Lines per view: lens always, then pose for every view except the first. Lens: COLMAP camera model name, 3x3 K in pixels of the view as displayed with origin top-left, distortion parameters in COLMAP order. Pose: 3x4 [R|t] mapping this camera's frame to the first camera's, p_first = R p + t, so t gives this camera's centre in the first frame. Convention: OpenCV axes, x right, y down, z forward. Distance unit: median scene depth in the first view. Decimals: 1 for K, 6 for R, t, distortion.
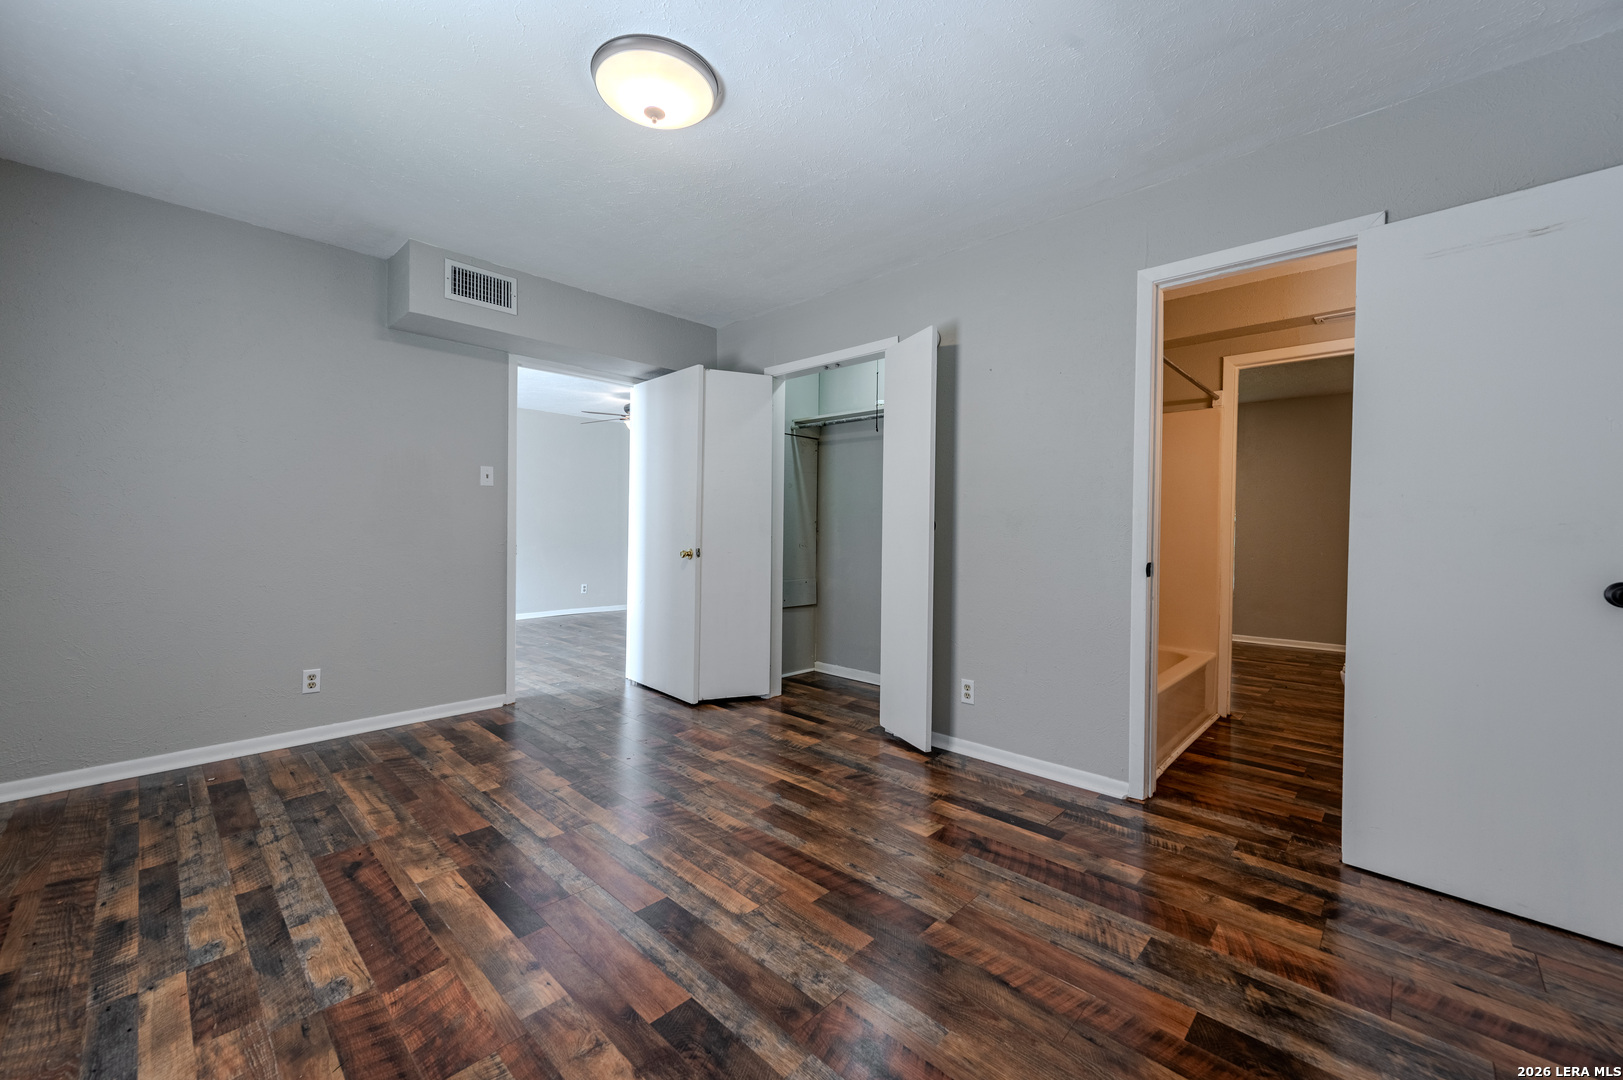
lens RADIAL K [[633.8, 0, 795.8], [0, 633.8, 536.6], [0, 0, 1]] dist [-0.000162, 0.000175]
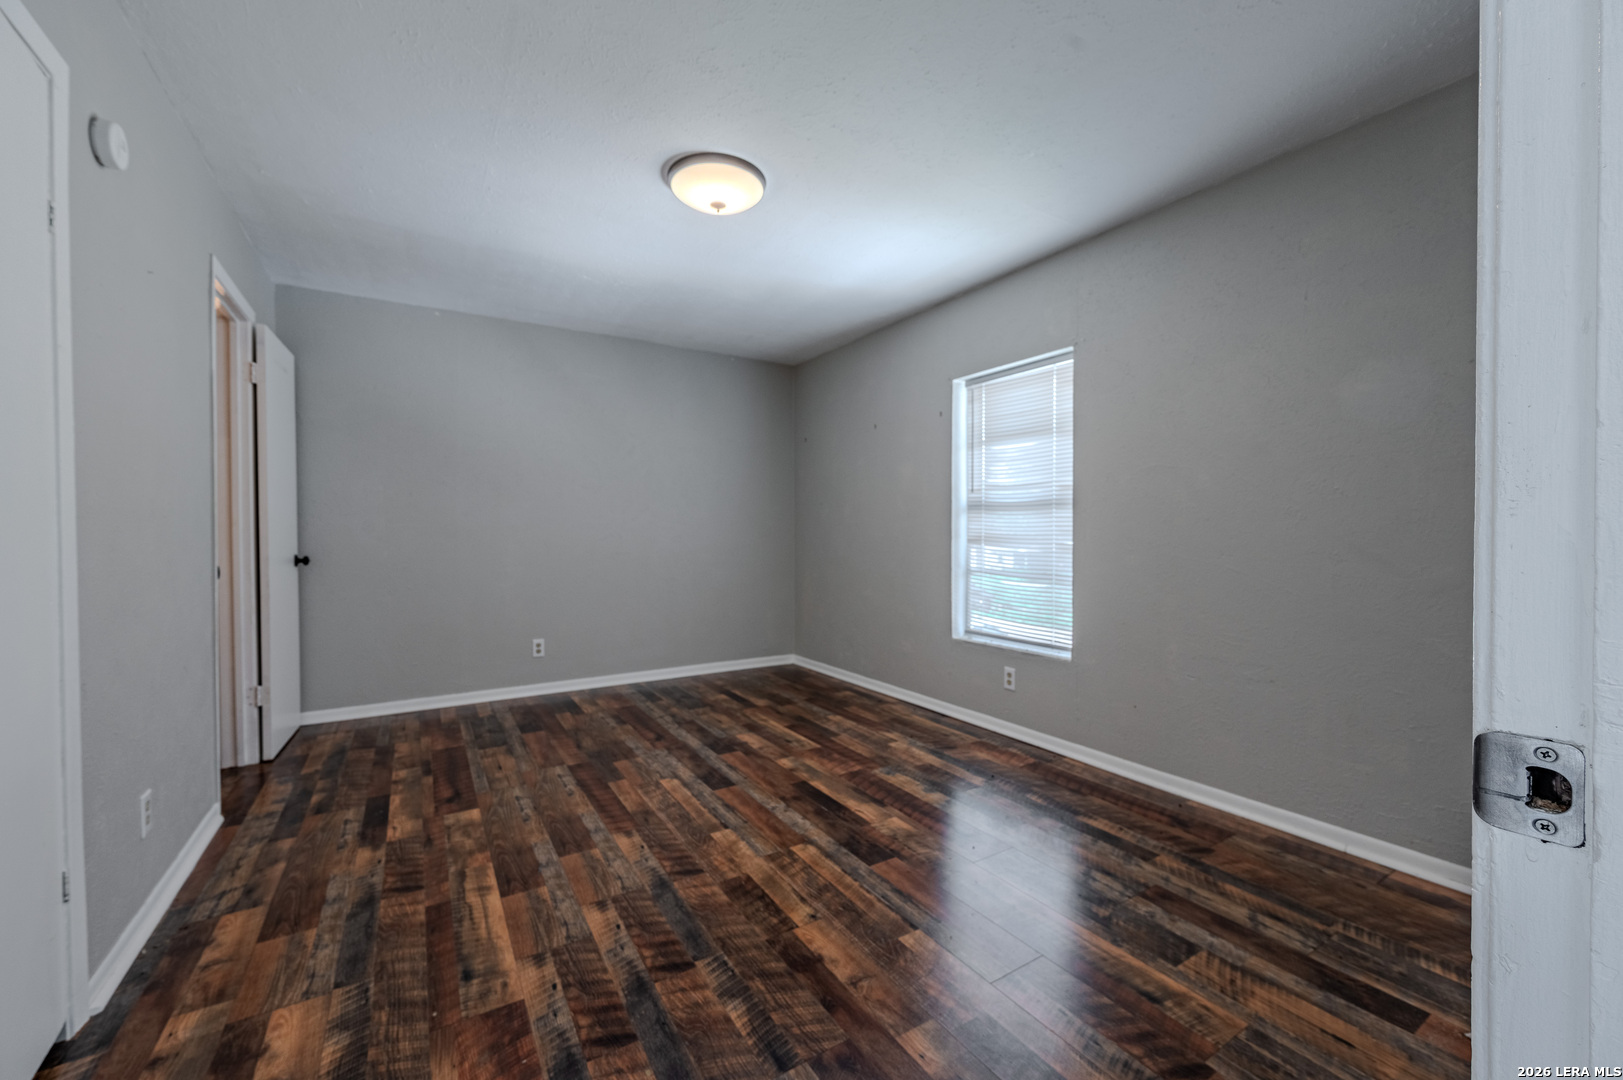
lens RADIAL K [[635.4, 0, 808.3], [0, 635.4, 537.8], [0, 0, 1]] dist [-0.002058, -0.000290]
pose [[-0.971656, -0.011350, 0.236128, -0.728143], [-0.005529, 0.999665, 0.025298, -0.043400], [-0.236336, 0.023276, -0.971393, 2.277254]]
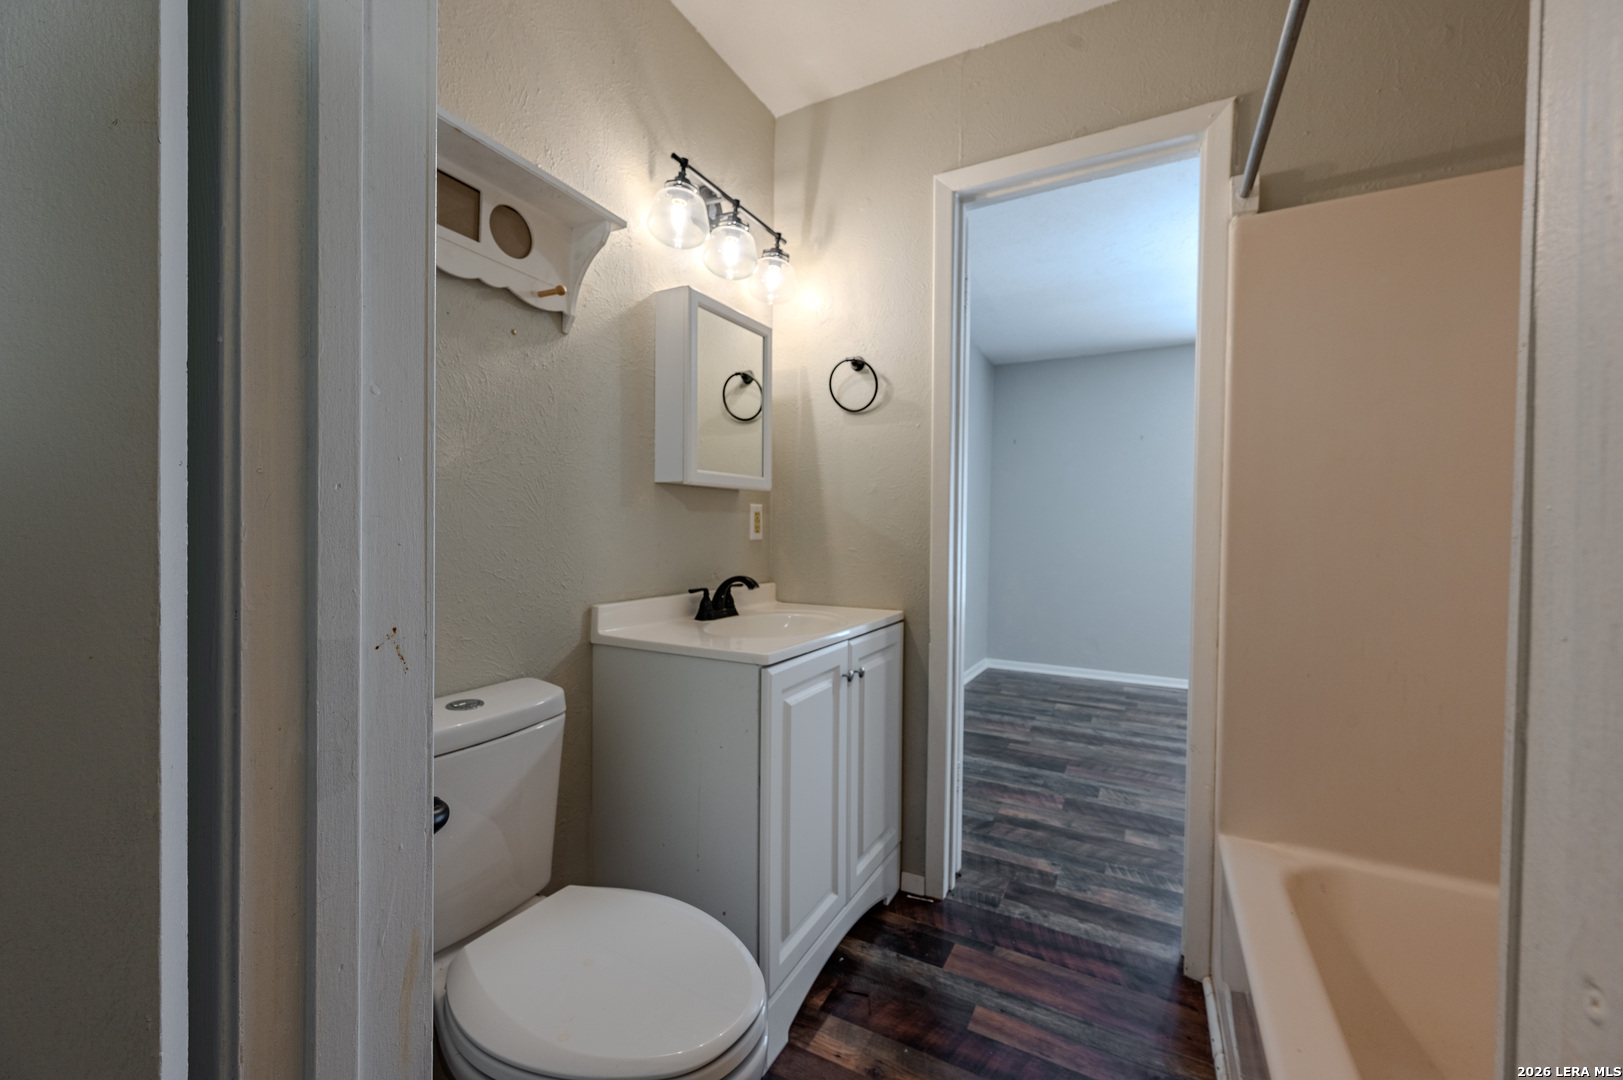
lens RADIAL K [[642.3, 0, 809.1], [0, 642.3, 539.1], [0, 0, 1]] dist [0.001161, 0.000017]
pose [[-0.960283, -0.021948, -0.278164, 1.467856], [-0.027604, 0.999484, 0.016434, 0.006126], [0.277659, 0.023459, -0.960393, 2.000435]]
